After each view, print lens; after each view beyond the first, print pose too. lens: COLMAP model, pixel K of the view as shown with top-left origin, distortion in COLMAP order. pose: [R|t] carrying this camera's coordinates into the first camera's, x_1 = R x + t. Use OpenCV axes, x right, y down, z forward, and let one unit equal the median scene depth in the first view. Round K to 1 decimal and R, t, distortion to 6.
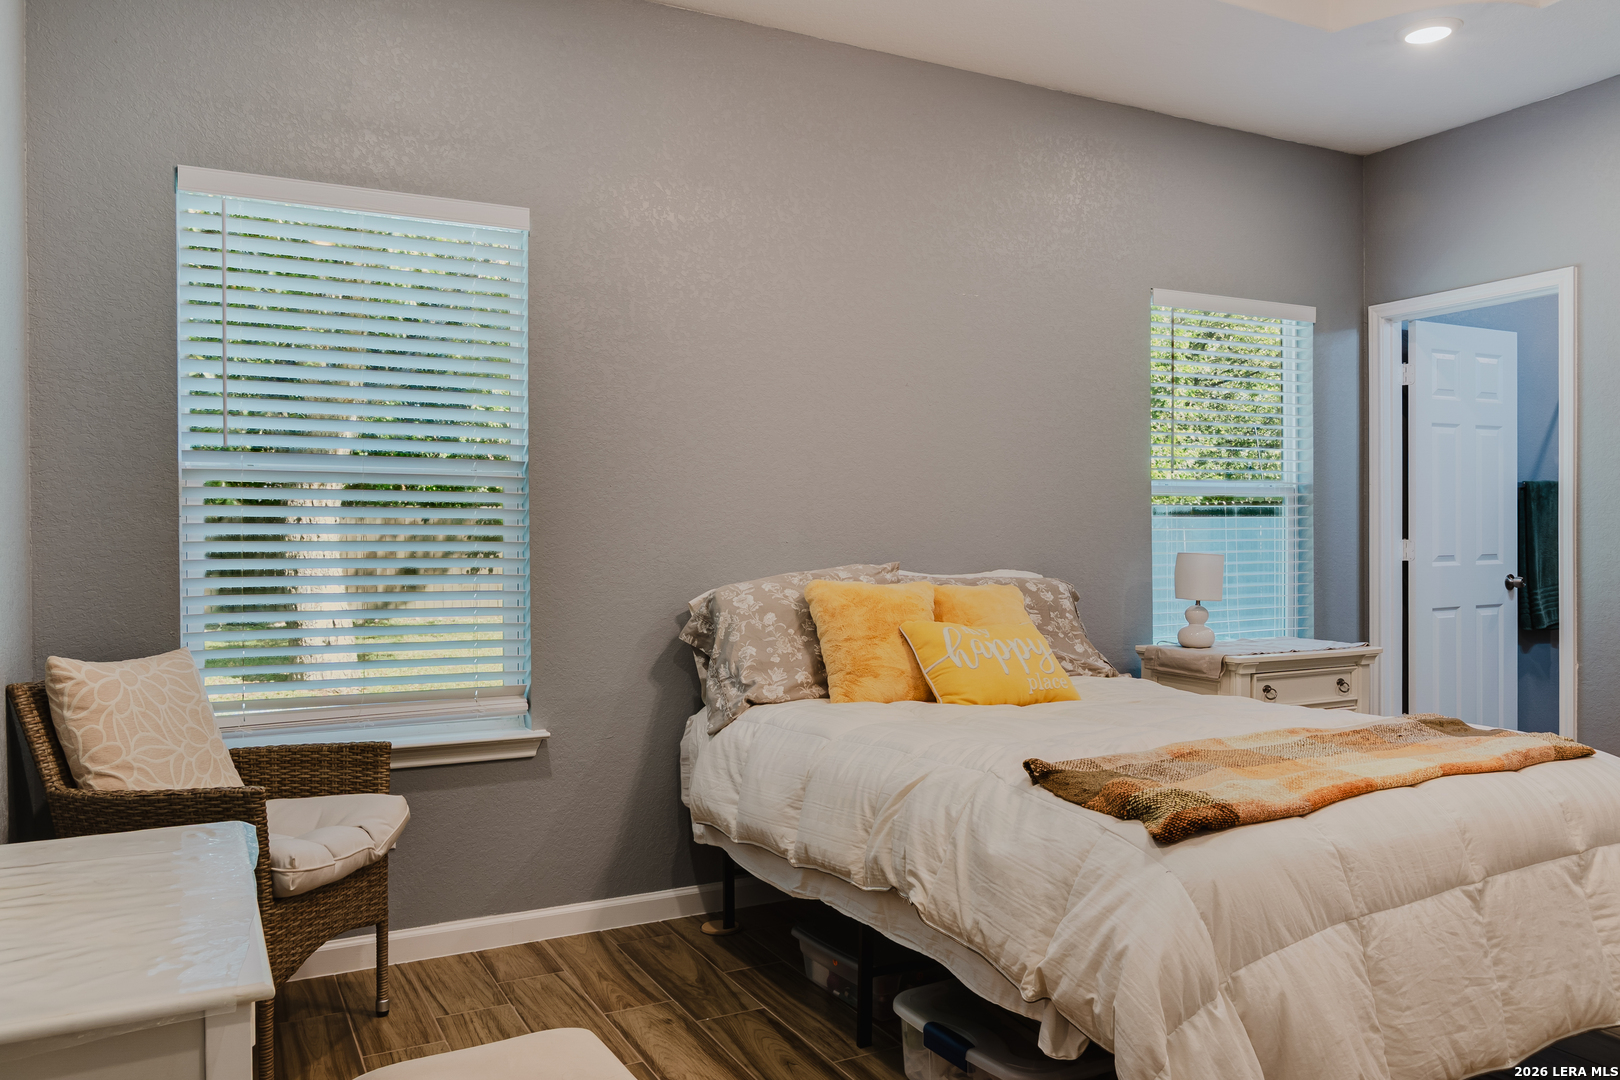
lens RADIAL K [[1193.0, 0, 814.2], [0, 1193.0, 534.3], [0, 0, 1]] dist [-0.016808, 0.013399]
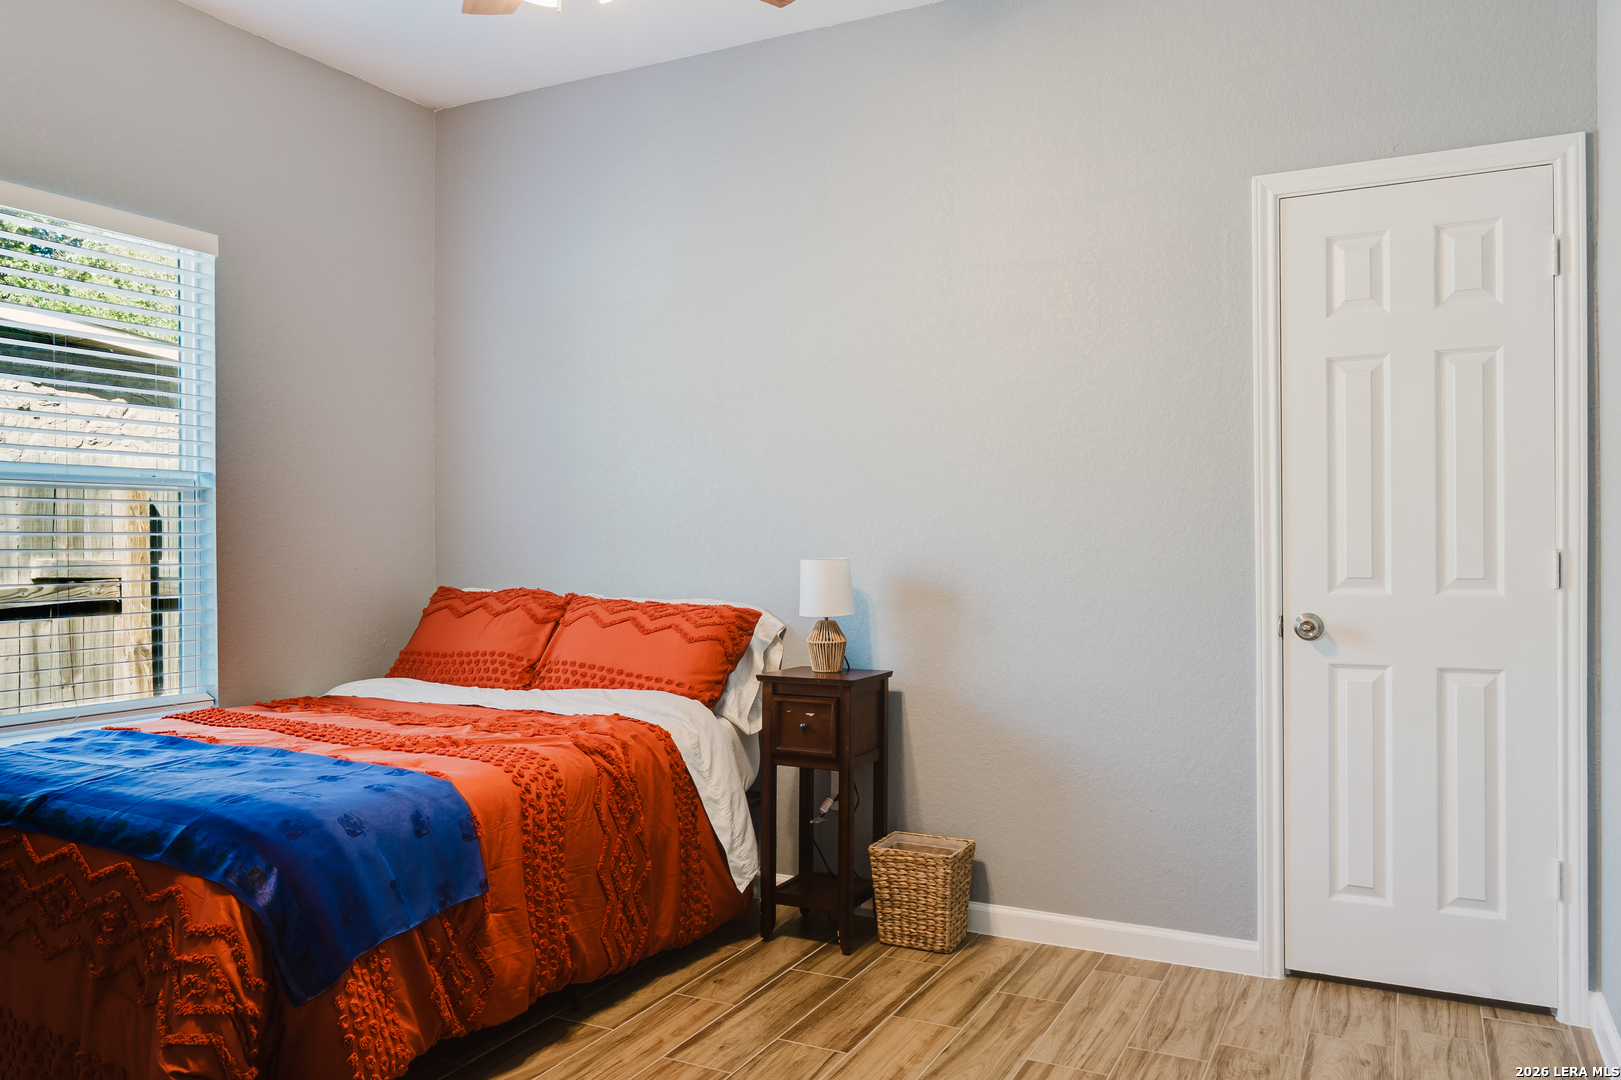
lens RADIAL K [[1193.8, 0, 810.9], [0, 1193.8, 538.8], [0, 0, 1]] dist [-0.016808, 0.013399]
pose [[-0.581907, 0.006781, 0.813227, -0.789010], [0.008452, 0.999962, -0.002290, 0.018999], [-0.813211, 0.005541, -0.581942, 1.608798]]
